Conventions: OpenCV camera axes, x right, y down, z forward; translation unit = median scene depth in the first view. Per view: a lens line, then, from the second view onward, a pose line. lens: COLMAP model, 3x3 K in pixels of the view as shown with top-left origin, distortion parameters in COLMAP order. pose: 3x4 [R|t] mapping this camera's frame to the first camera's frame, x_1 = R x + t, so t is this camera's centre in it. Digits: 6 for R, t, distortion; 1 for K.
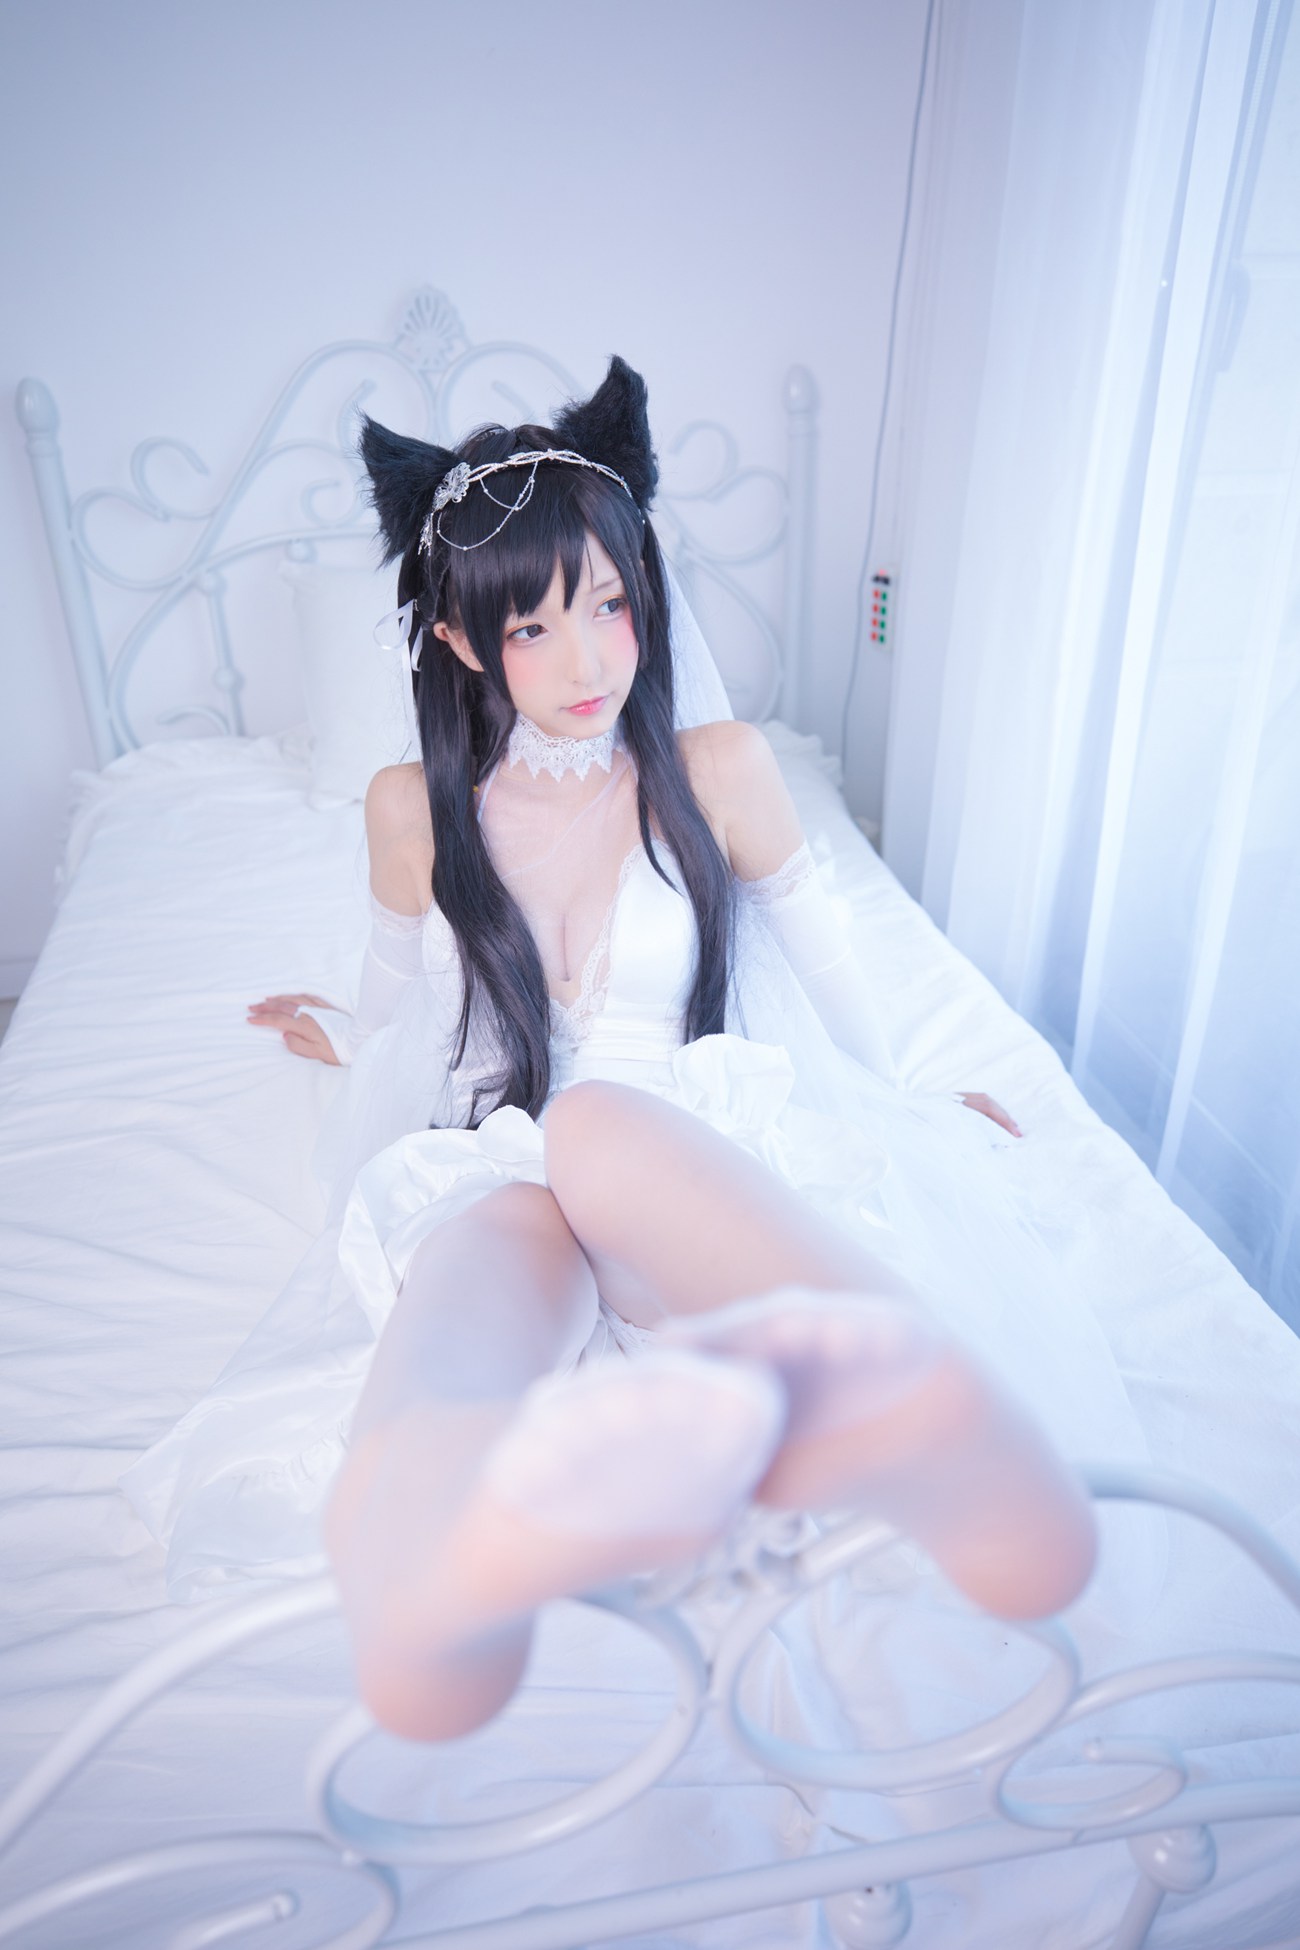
lens RADIAL K [[1332.3, 0, 626.6], [0, 1332.3, 990.3], [0, 0, 1]] dist [0.000102, -0.000020]
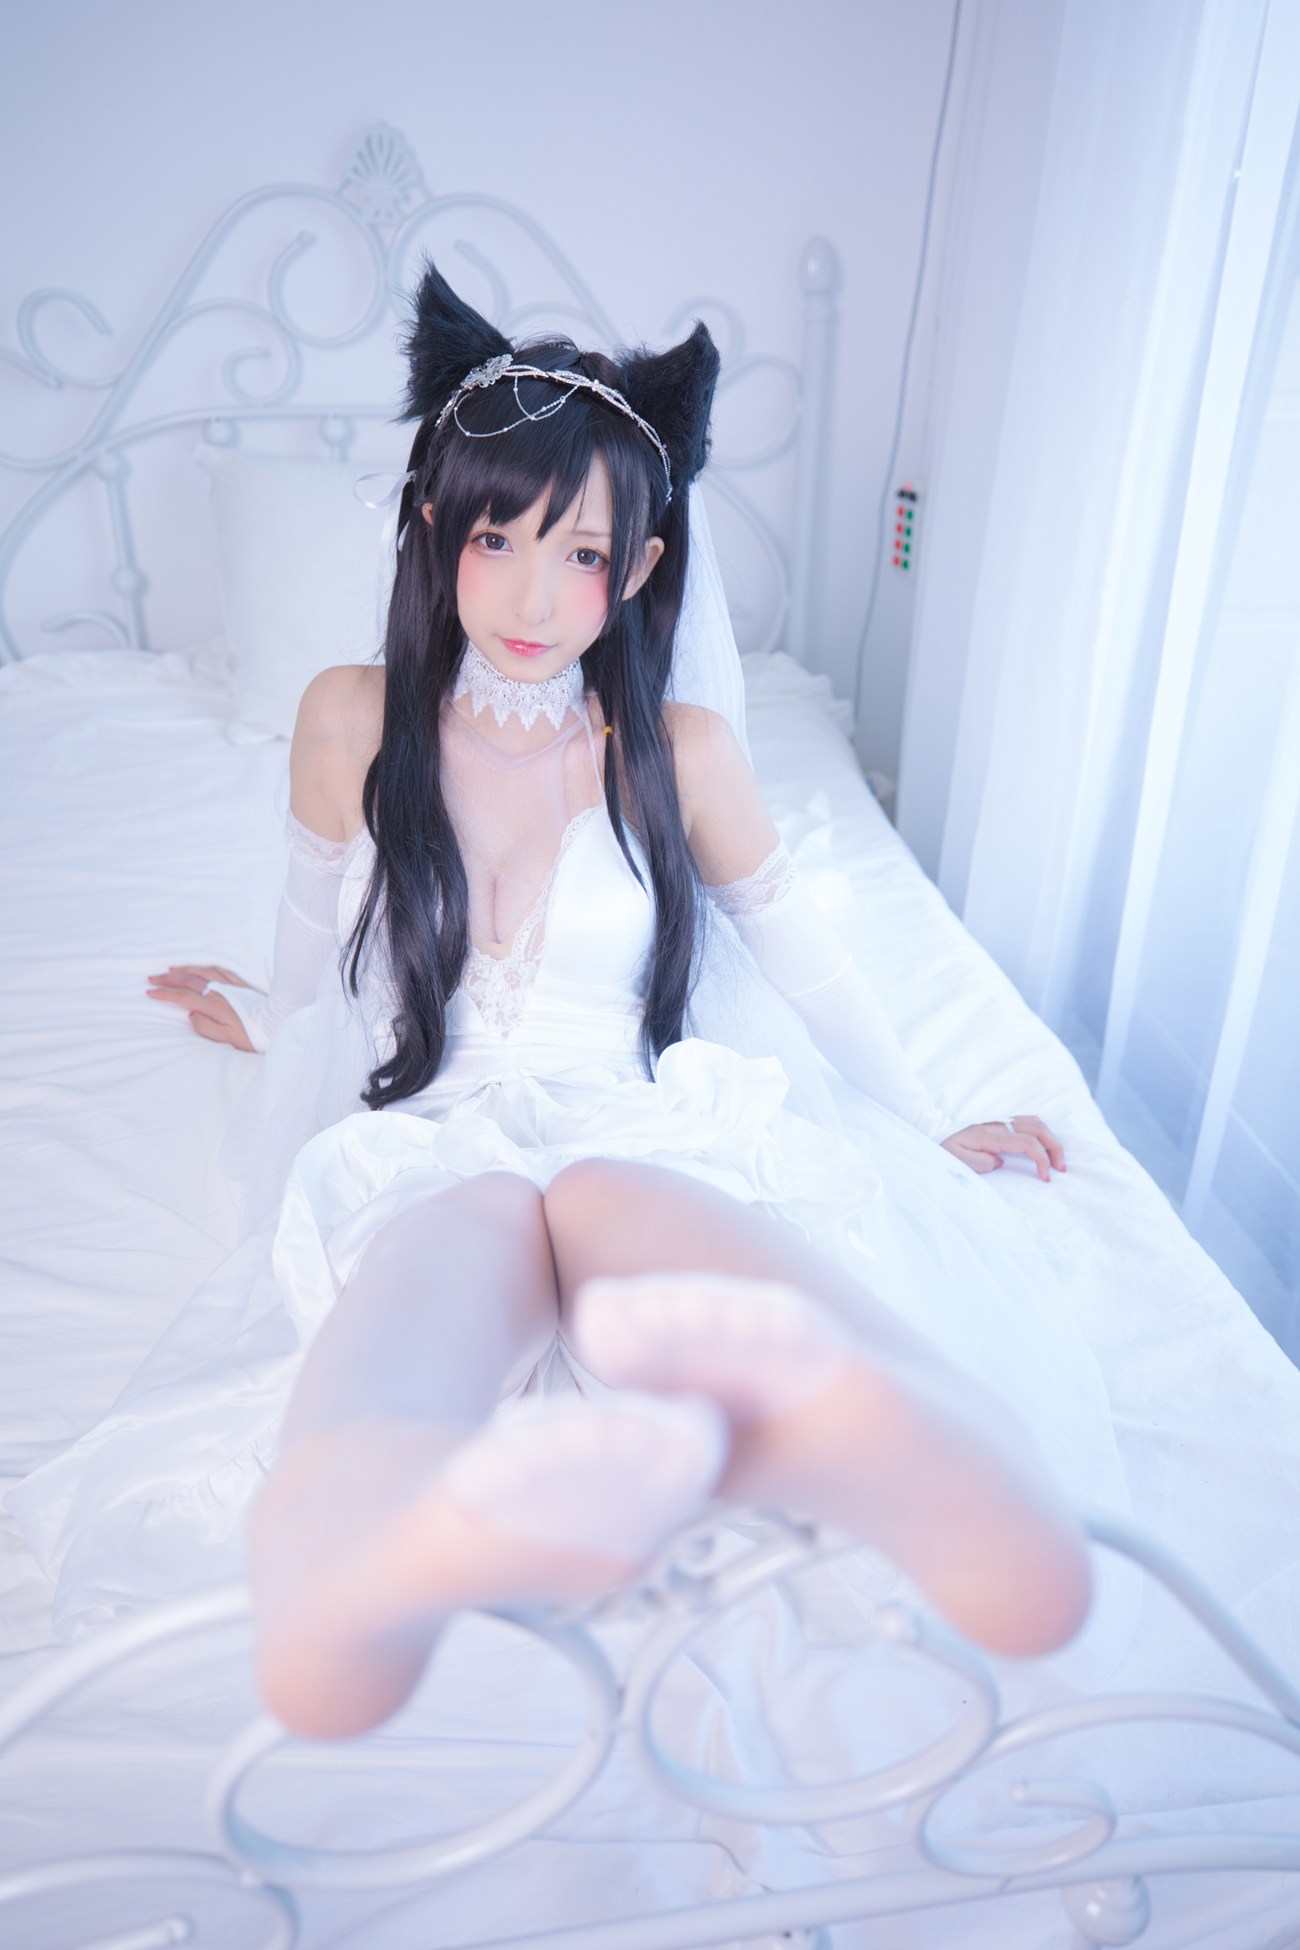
lens RADIAL K [[1661.0, 0, 673.0], [0, 1661.0, 1002.4], [0, 0, 1]] dist [0.004809, 0.009413]
pose [[0.998687, 0.032829, 0.039325, 0.011500], [-0.034160, 0.998849, 0.033657, -0.016381], [-0.038175, -0.034956, 0.998659, -0.074767]]
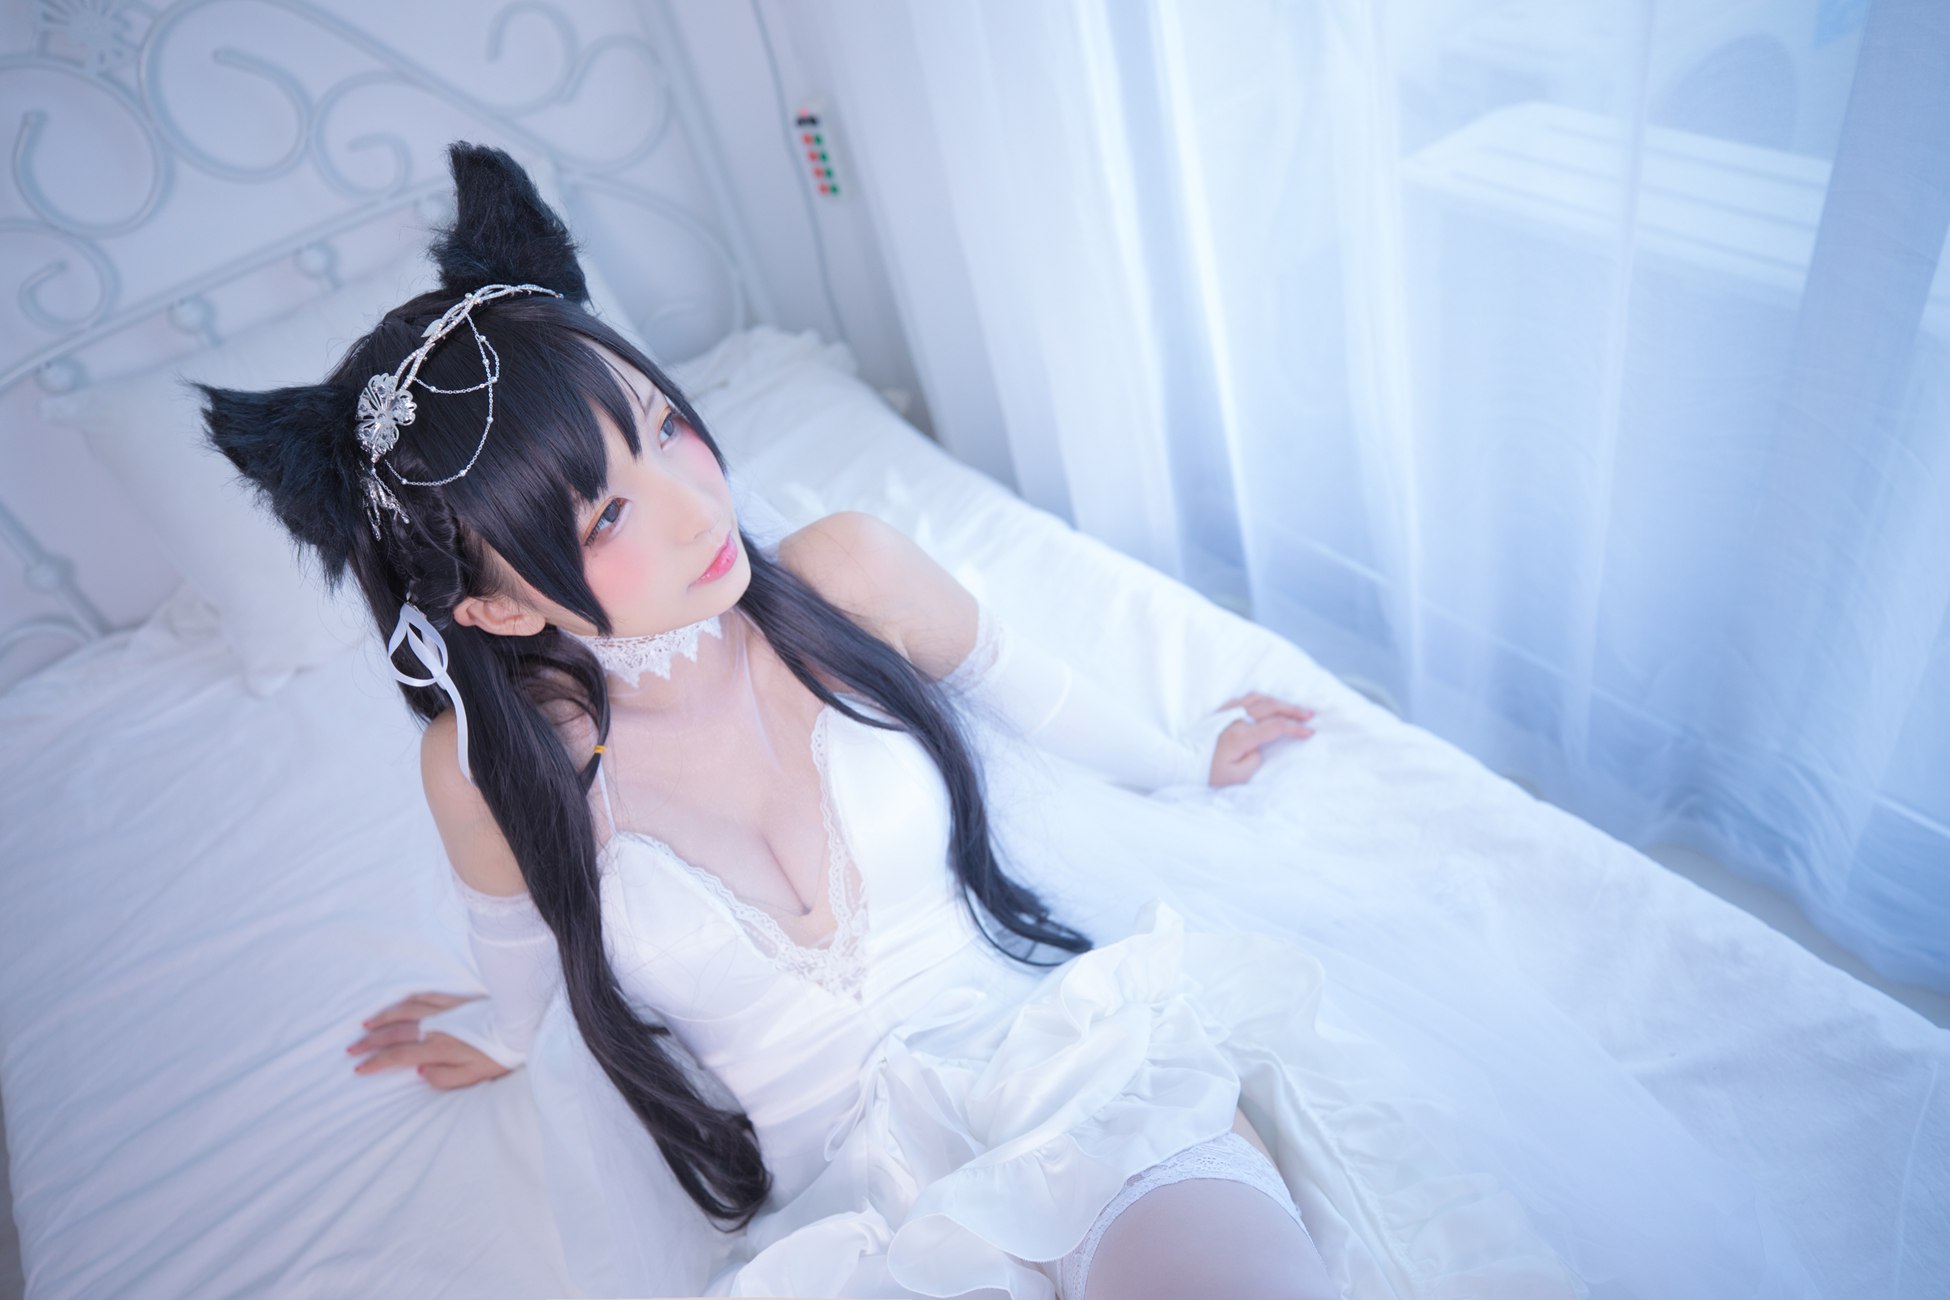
lens RADIAL K [[1364.9, 0, 975.0], [0, 1364.9, 650.0], [0, 0, 1]] dist [-0.010069, 0.027860]
pose [[0.877980, -0.430435, 0.209466, -0.034157], [0.393270, 0.898061, 0.197041, -0.158228], [-0.272926, -0.090621, 0.957757, 0.165578]]
